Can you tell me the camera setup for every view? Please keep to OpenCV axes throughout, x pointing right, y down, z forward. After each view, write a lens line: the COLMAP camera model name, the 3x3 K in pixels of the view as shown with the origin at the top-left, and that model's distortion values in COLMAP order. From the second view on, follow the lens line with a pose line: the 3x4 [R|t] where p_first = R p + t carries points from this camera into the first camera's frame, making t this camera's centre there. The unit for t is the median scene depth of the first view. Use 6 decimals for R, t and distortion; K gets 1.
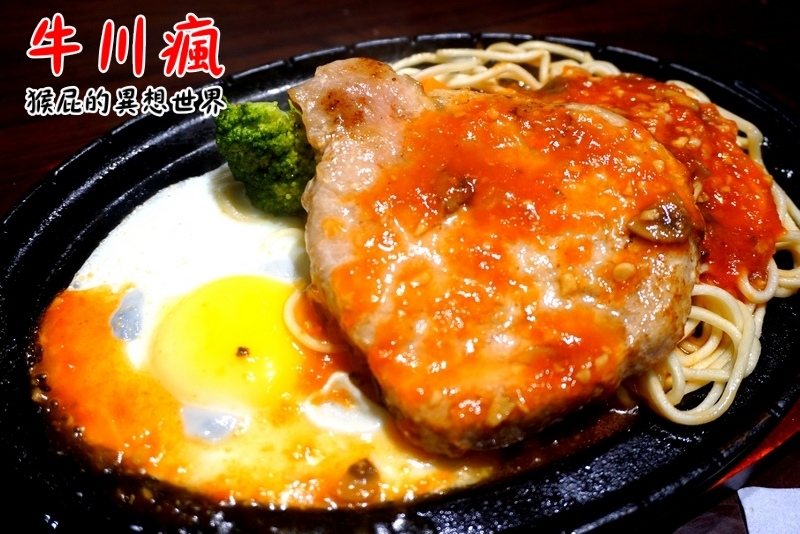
lens RADIAL K [[878.9, 0, 397.3], [0, 878.9, 265.9], [0, 0, 1]] dist [-0.018793, 0.000000]
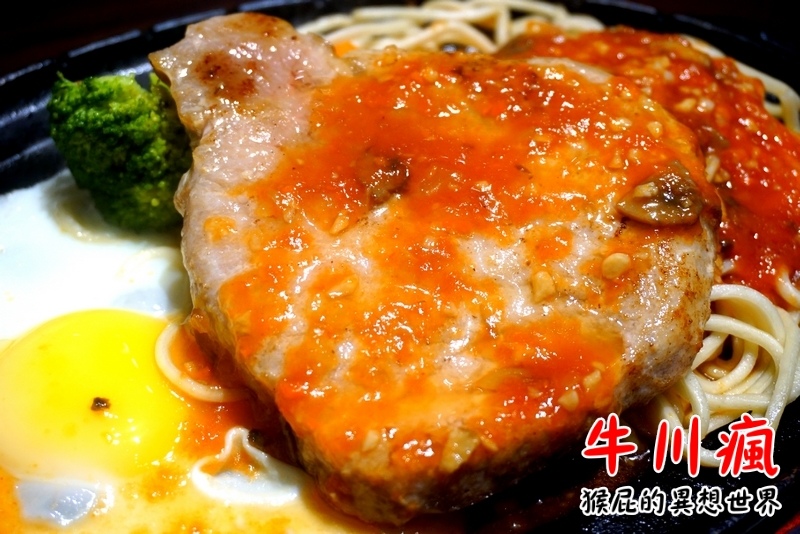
lens RADIAL K [[1363.5, 0, 399.4], [0, 1363.5, 268.3], [0, 0, 1]] dist [0.016618, 0.000000]
pose [[0.996816, -0.051358, 0.060989, 0.005124], [0.057447, 0.993054, -0.102686, 0.111426], [-0.055292, 0.105863, 0.992842, -0.127896]]
